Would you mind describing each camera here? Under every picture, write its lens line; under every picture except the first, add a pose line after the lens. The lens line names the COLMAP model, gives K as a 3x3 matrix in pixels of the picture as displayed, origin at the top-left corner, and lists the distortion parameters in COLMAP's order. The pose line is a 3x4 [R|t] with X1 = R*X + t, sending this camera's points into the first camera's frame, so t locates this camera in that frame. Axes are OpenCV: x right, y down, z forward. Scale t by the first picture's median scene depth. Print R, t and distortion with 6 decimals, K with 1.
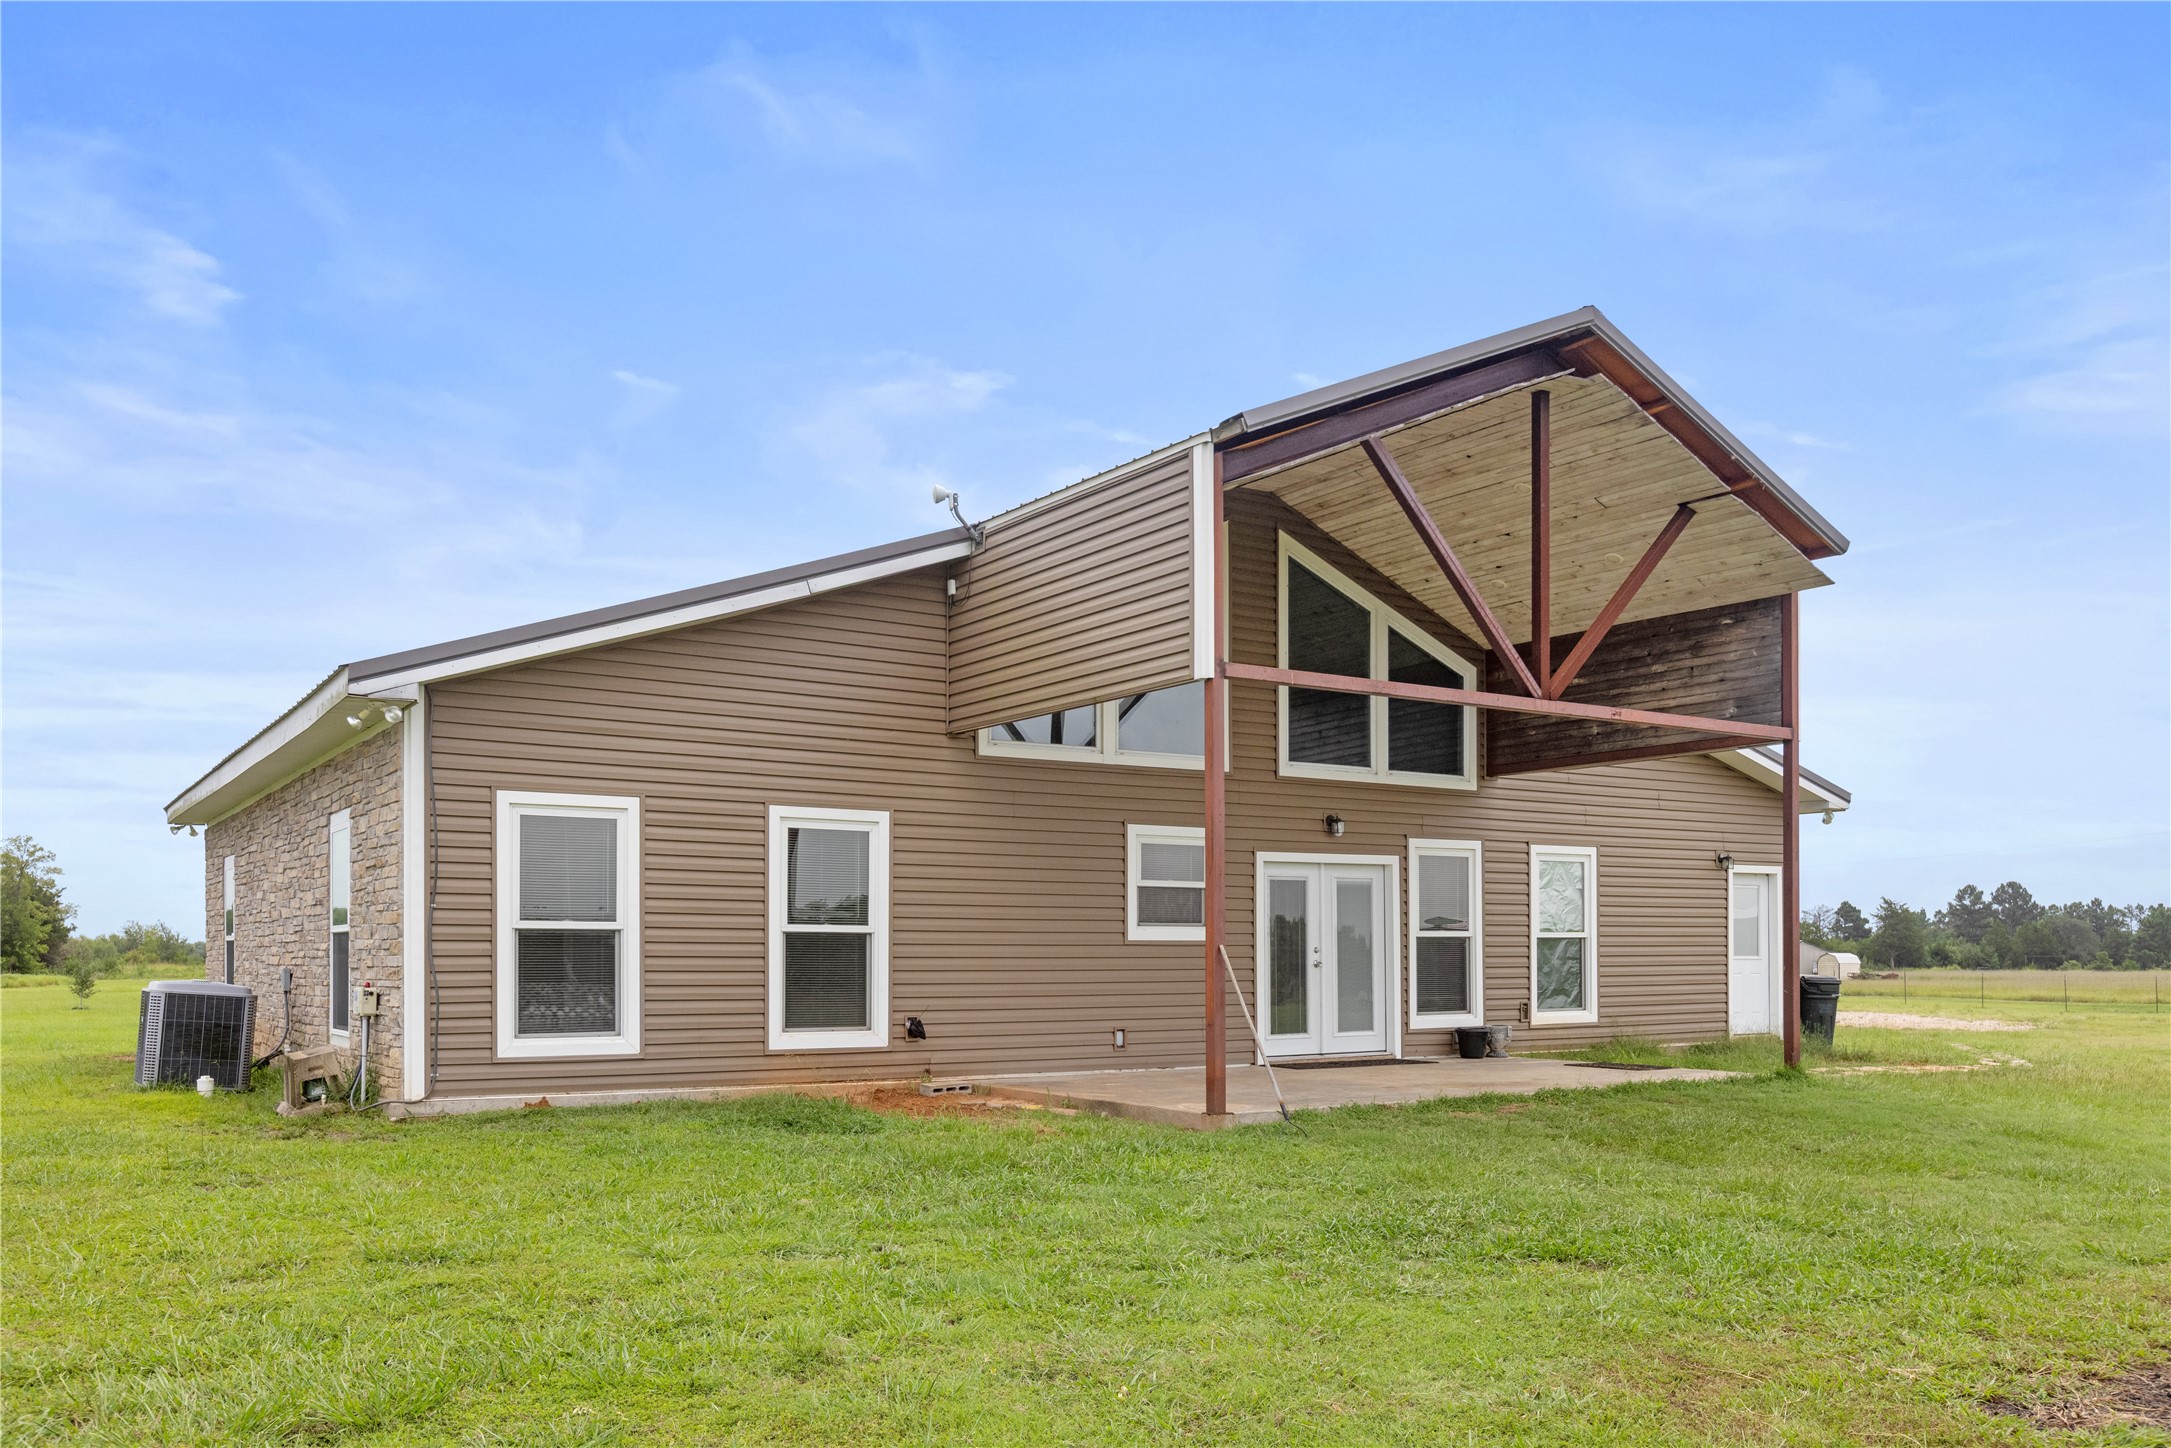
lens RADIAL K [[1684.3, 0, 1085.5], [0, 1684.3, 724.0], [0, 0, 1]] dist [0.008014, 0.000080]
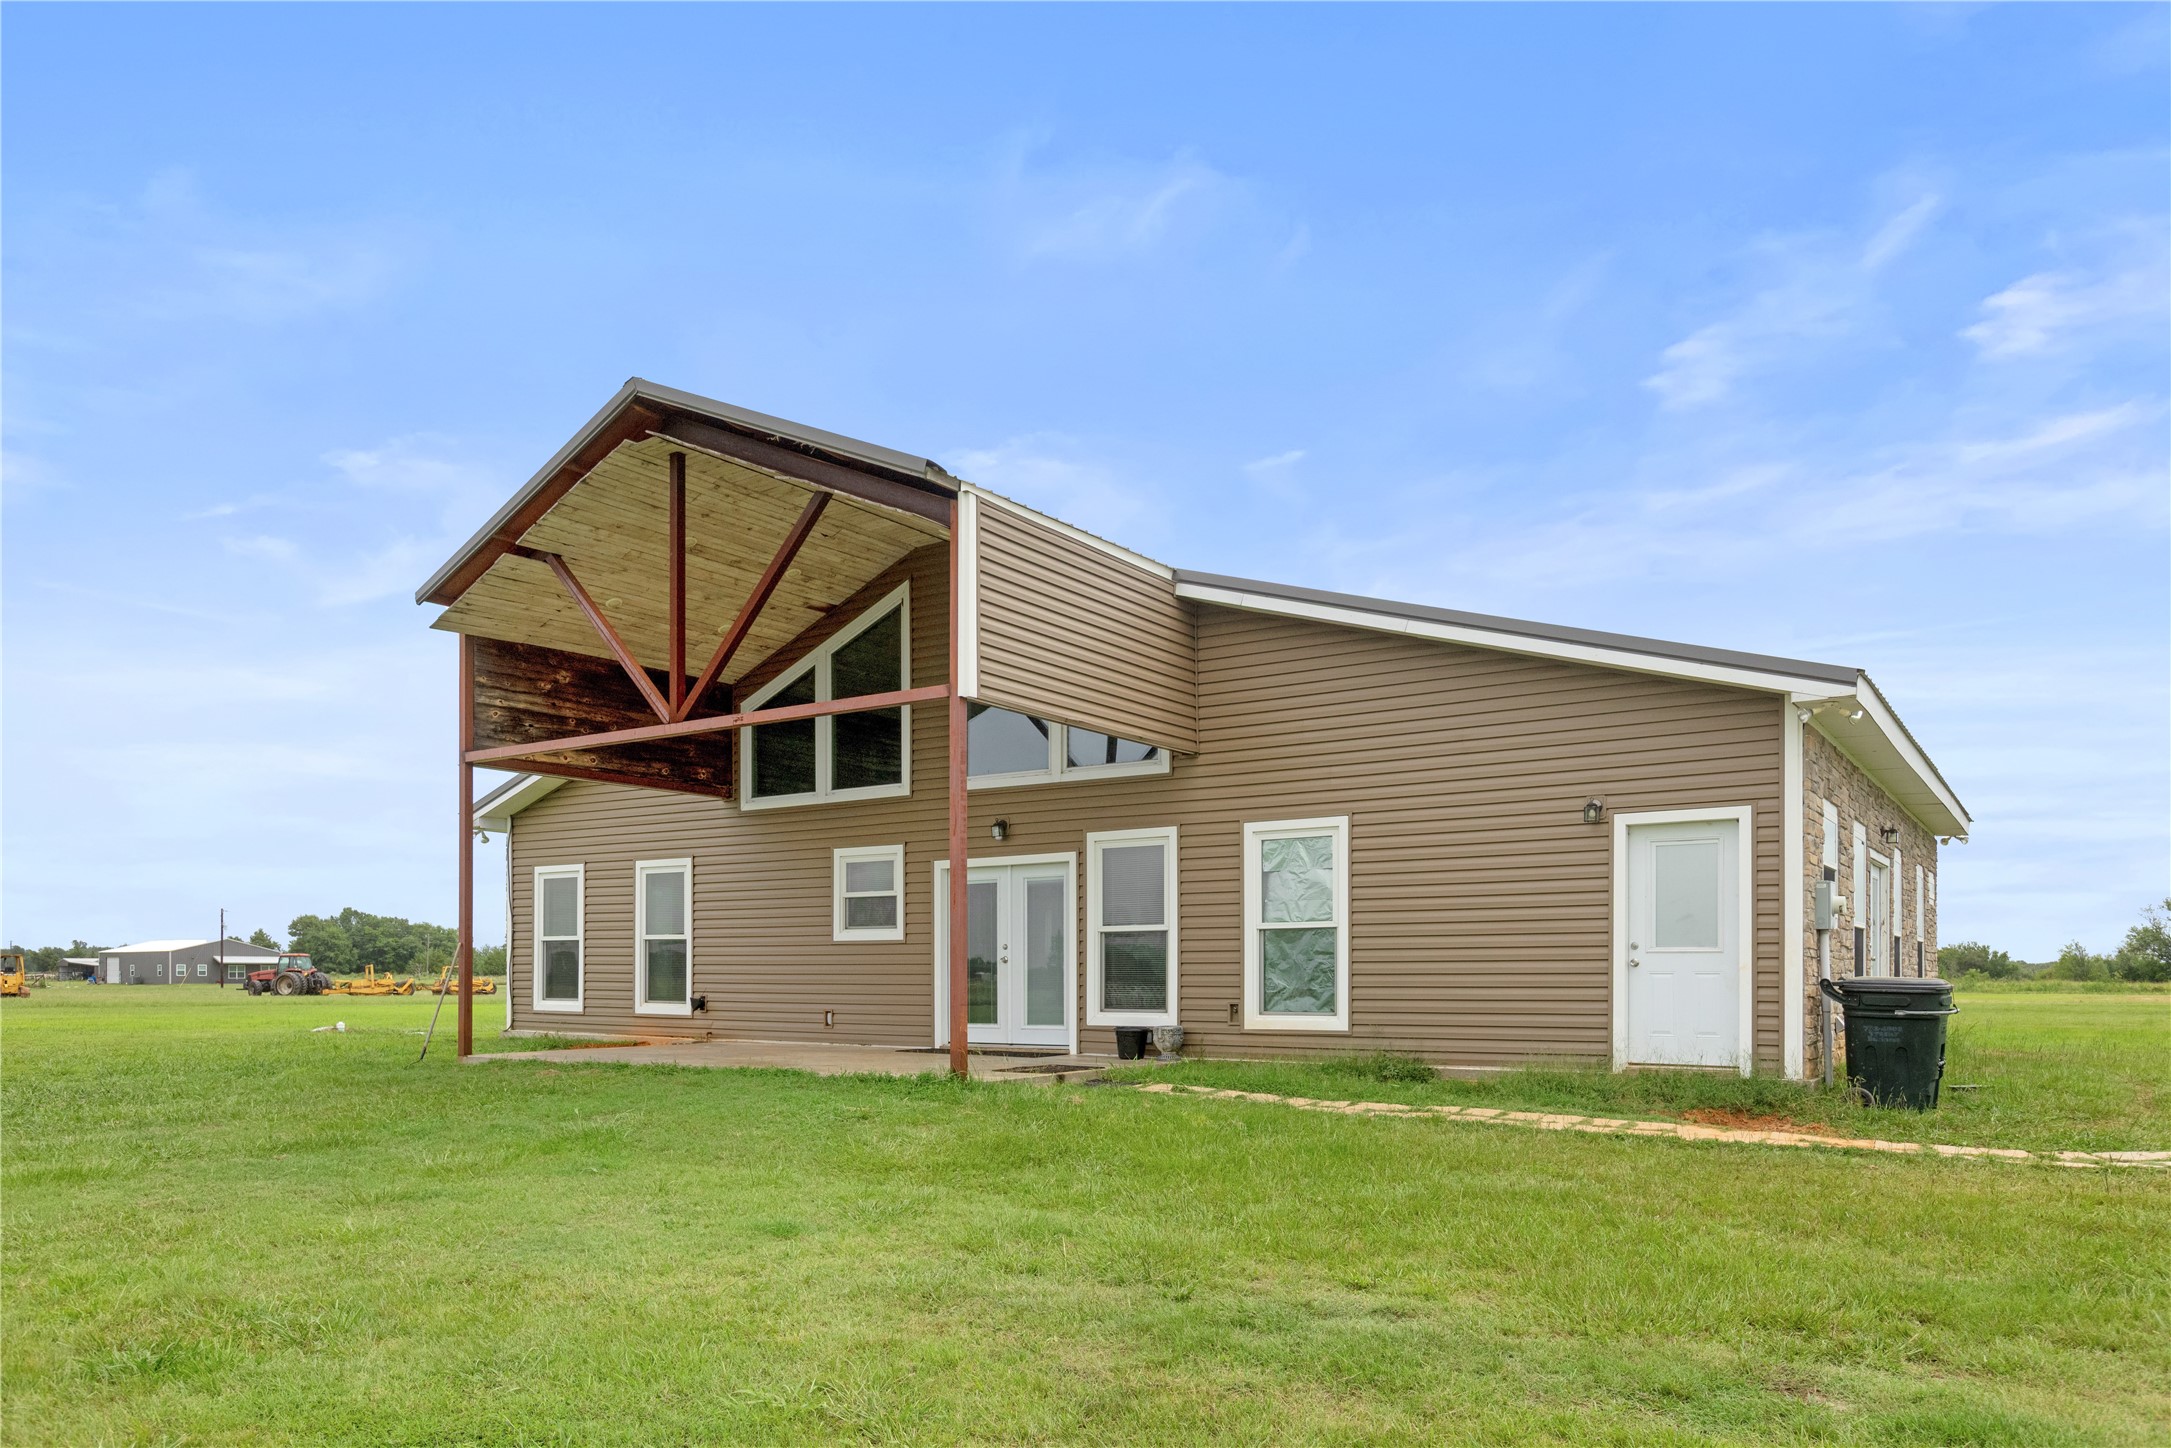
lens RADIAL K [[1557.7, 0, 1132.3], [0, 1557.7, 722.6], [0, 0, 1]] dist [-0.000580, 0.000863]
pose [[0.360421, -0.137326, -0.922626, 1.093896], [0.134919, 0.986377, -0.094109, 0.097036], [0.922981, -0.090561, 0.374039, 0.711468]]
